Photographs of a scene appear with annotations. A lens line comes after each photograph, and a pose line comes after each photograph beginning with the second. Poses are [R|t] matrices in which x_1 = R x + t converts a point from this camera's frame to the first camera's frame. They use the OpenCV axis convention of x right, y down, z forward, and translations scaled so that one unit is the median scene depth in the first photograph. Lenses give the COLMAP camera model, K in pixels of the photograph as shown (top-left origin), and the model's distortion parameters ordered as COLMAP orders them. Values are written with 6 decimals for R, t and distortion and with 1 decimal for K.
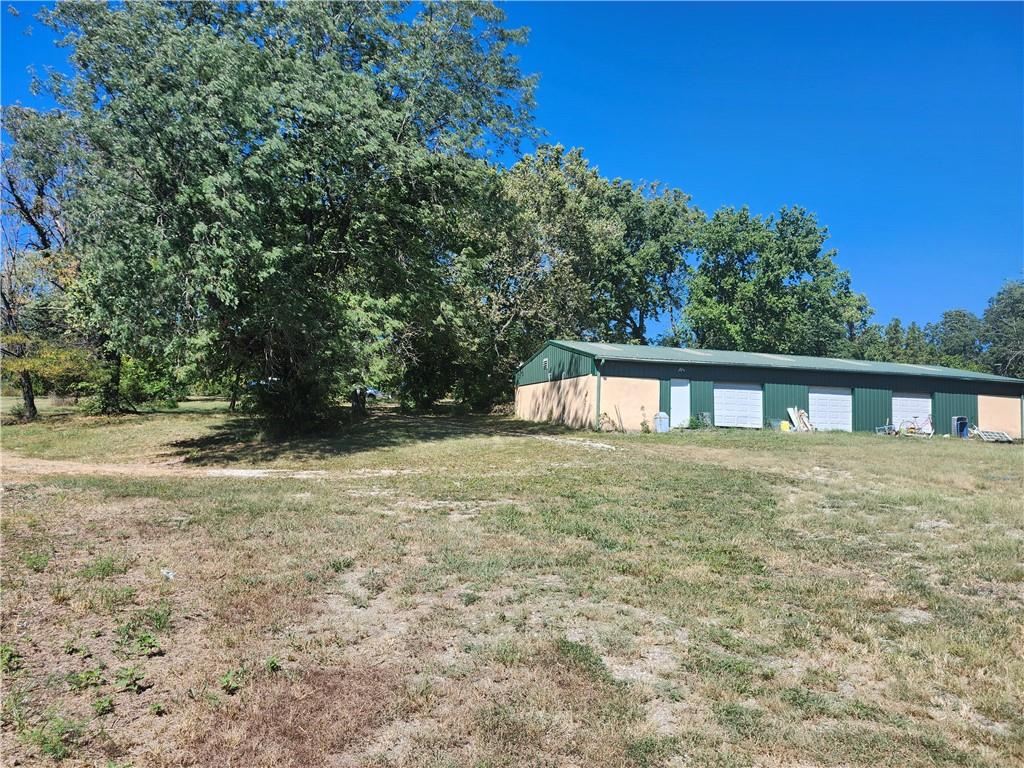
lens RADIAL K [[676.9, 0, 507.3], [0, 676.9, 384.4], [0, 0, 1]] dist [0.025644, -0.005698]
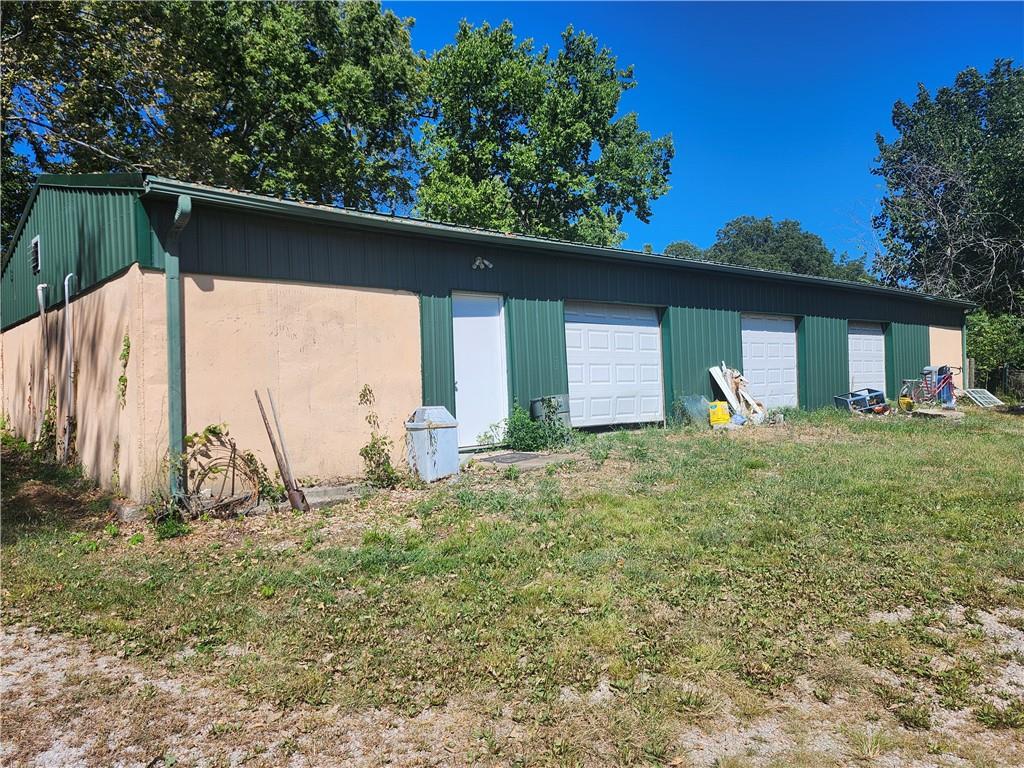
lens RADIAL K [[676.9, 0, 507.3], [0, 676.9, 384.4], [0, 0, 1]] dist [0.025644, -0.005698]
pose [[0.909457, -0.054719, 0.412181, 0.132485], [0.021139, 0.996106, 0.085595, 0.007575], [-0.415260, -0.069132, 0.907072, 0.692916]]
